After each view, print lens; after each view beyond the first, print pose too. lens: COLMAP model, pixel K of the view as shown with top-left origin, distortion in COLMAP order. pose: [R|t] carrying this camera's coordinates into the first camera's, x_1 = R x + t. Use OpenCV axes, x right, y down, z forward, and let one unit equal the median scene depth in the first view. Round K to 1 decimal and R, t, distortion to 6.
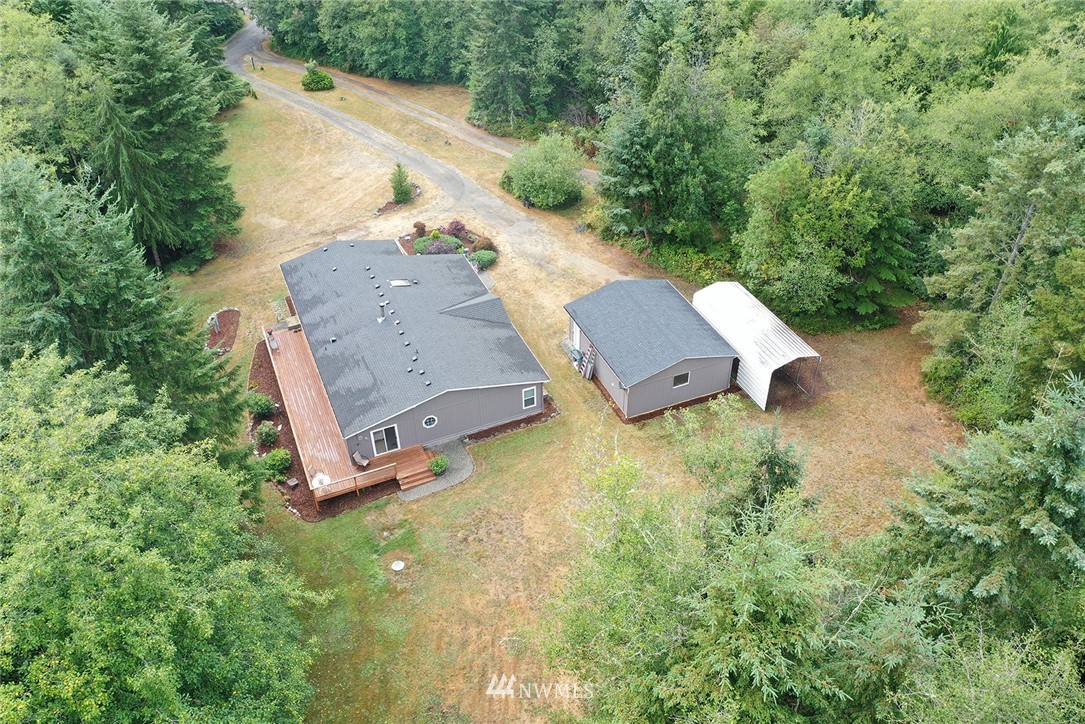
lens RADIAL K [[854.4, 0, 561.6], [0, 854.4, 343.3], [0, 0, 1]] dist [0.004602, 0.003926]
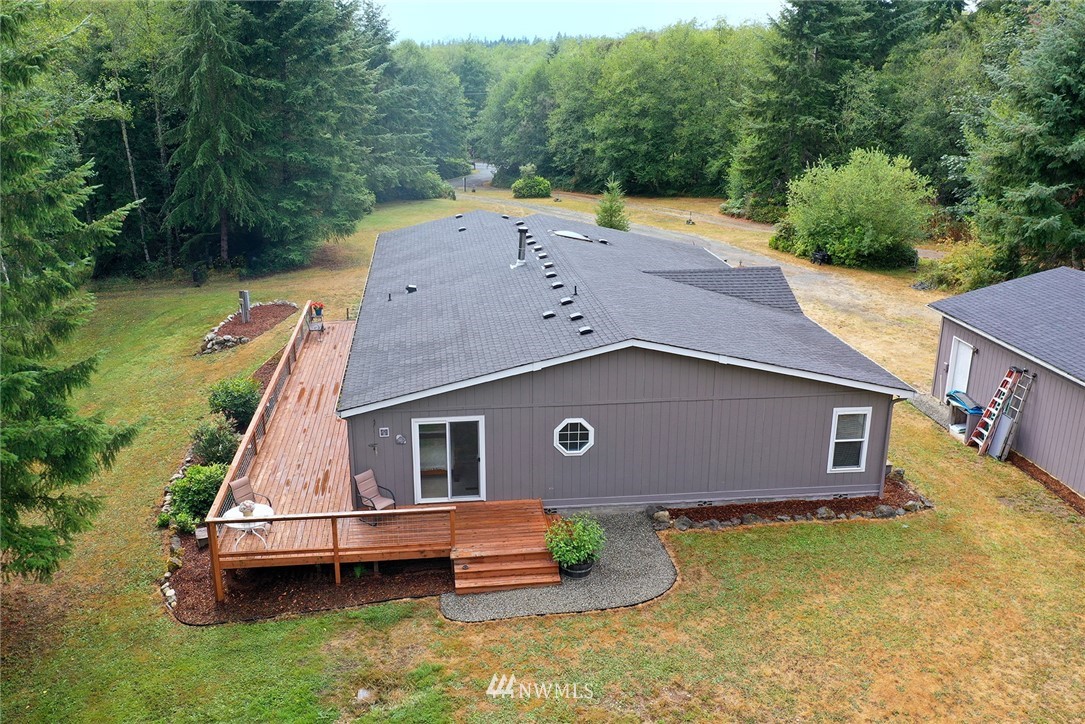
lens RADIAL K [[894.3, 0, 522.7], [0, 894.3, 350.2], [0, 0, 1]] dist [0.008906, -0.000191]
pose [[0.948052, 0.093518, -0.304058, -0.059782], [-0.191408, 0.931127, -0.310427, 0.180855], [0.254086, 0.352500, 0.900658, 0.626259]]
